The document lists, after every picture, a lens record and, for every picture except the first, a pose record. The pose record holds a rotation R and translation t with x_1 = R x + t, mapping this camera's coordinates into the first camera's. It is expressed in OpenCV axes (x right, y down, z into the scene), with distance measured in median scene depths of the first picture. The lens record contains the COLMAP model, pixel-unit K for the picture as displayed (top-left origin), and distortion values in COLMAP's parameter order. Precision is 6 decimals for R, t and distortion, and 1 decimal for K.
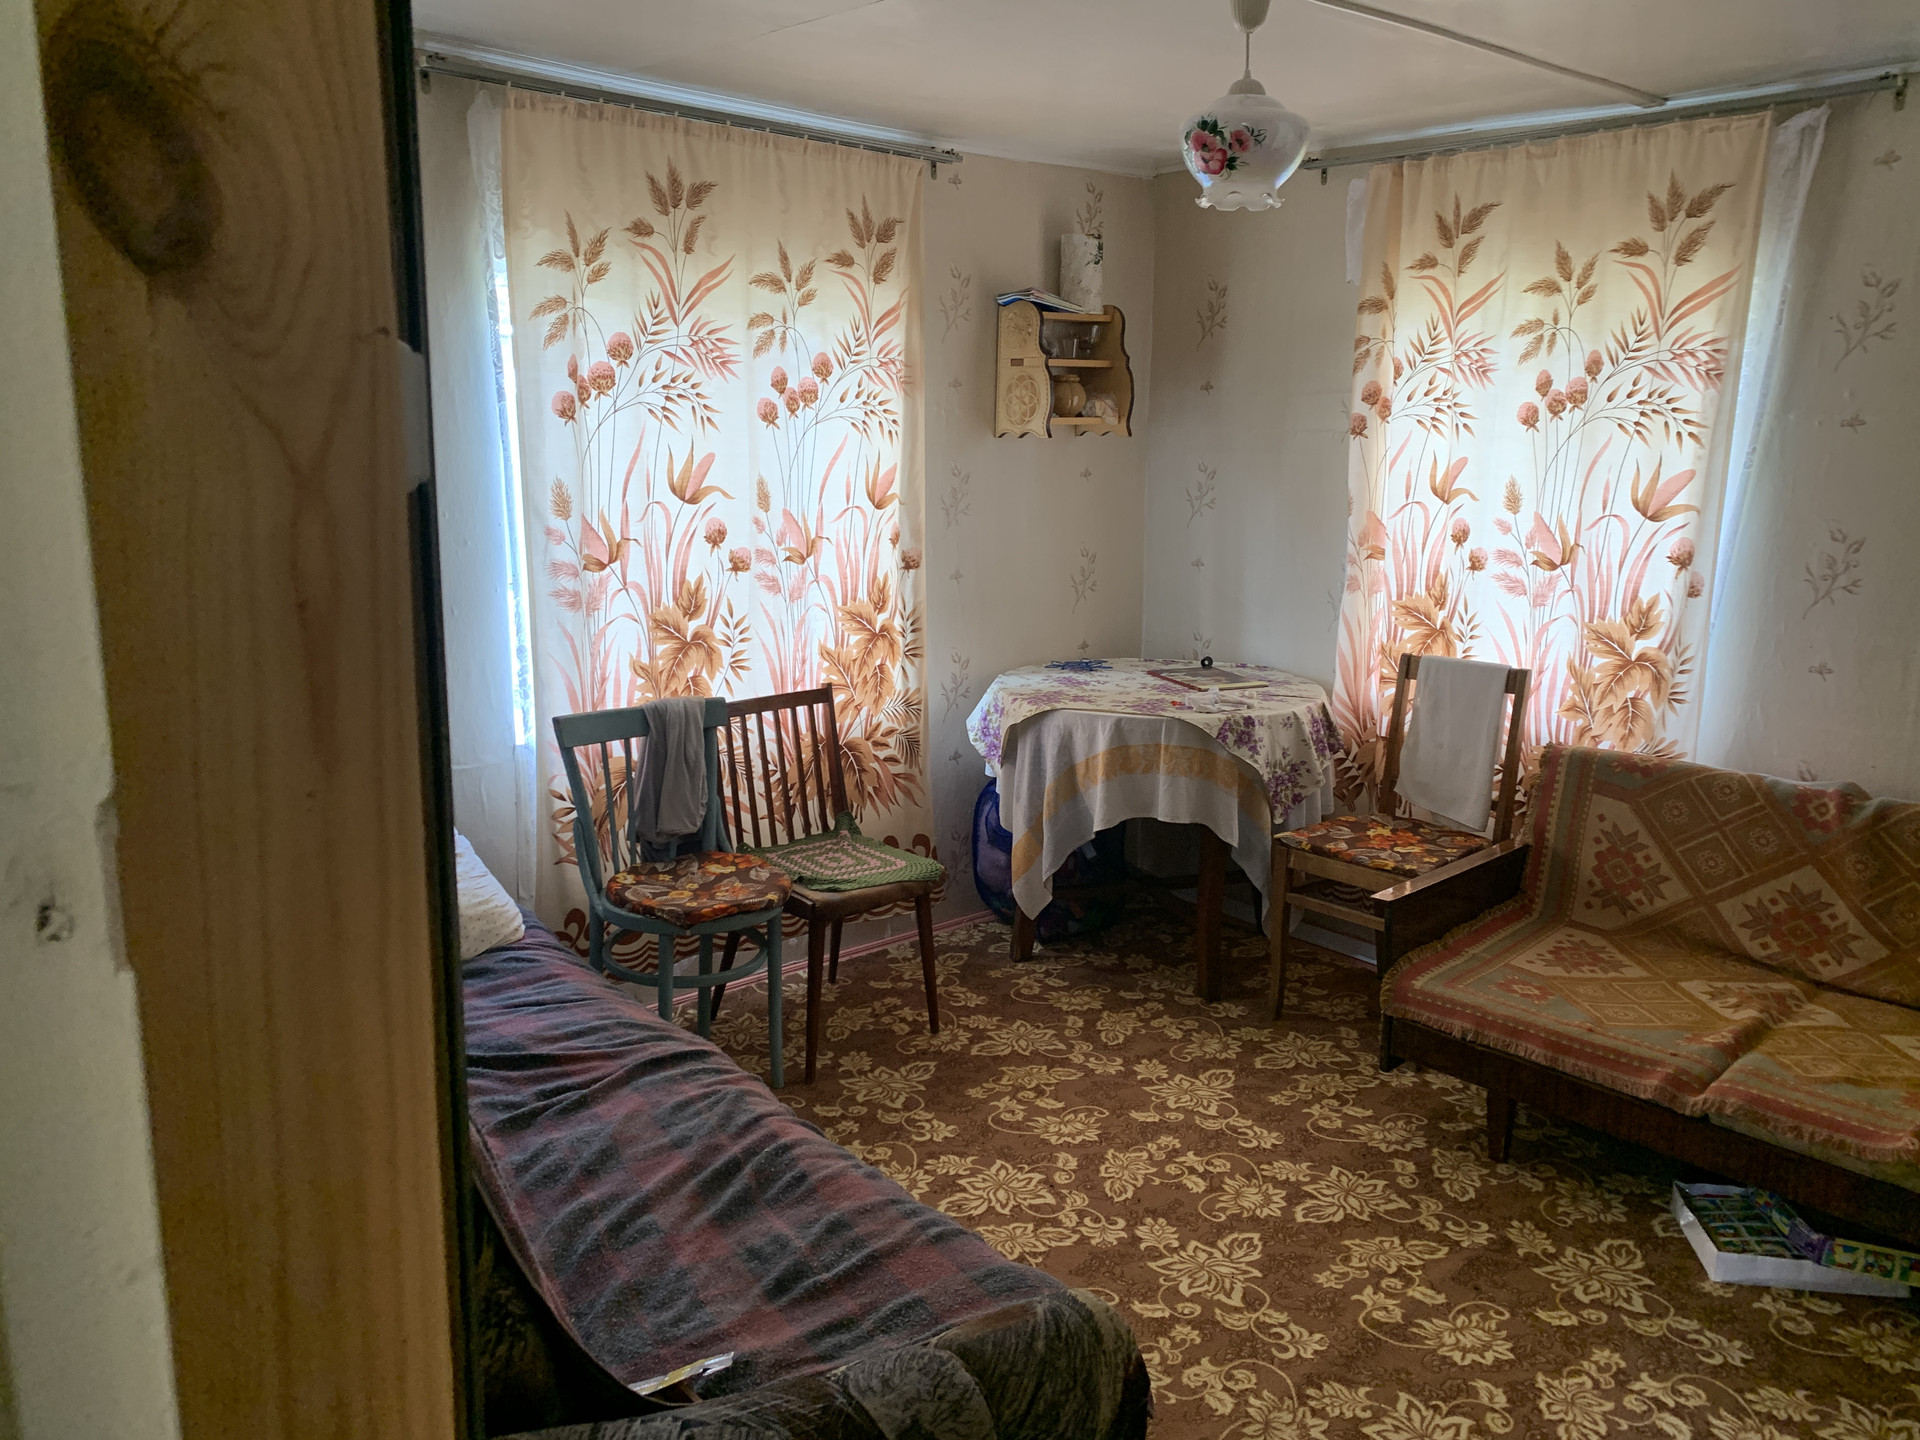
lens RADIAL K [[1431.7, 0, 958.0], [0, 1431.7, 716.5], [0, 0, 1]] dist [0.061946, -0.124846]
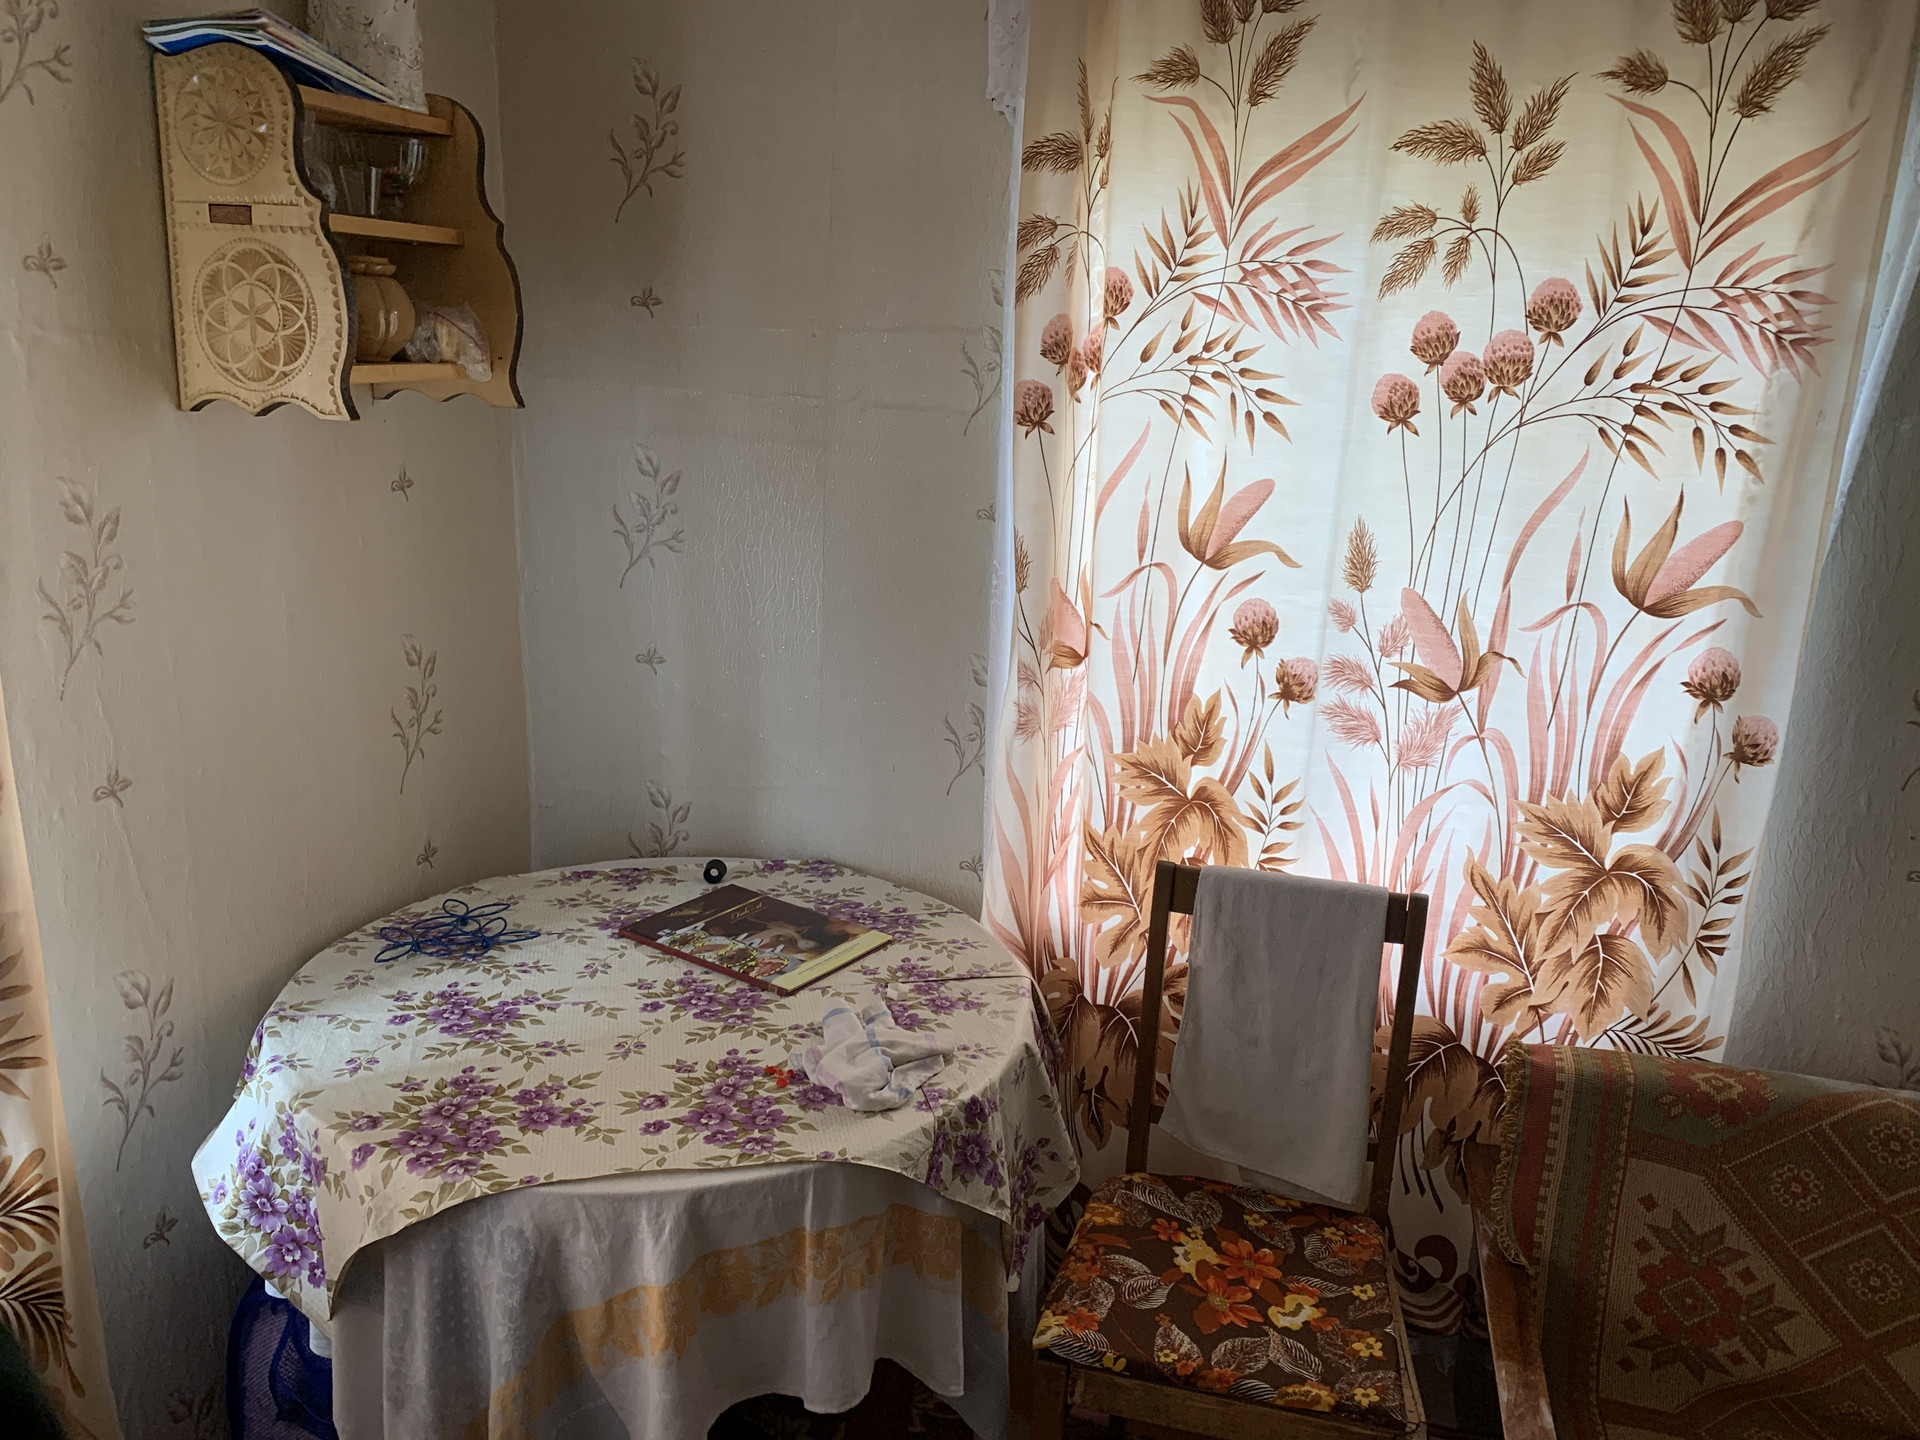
lens RADIAL K [[1465.2, 0, 948.1], [0, 1465.2, 719.5], [0, 0, 1]] dist [0.065747, -0.071998]
pose [[0.833431, -0.110111, 0.541542, -0.031000], [0.072287, 0.993251, 0.090707, -0.158271], [-0.547875, -0.036451, 0.835765, 0.656481]]
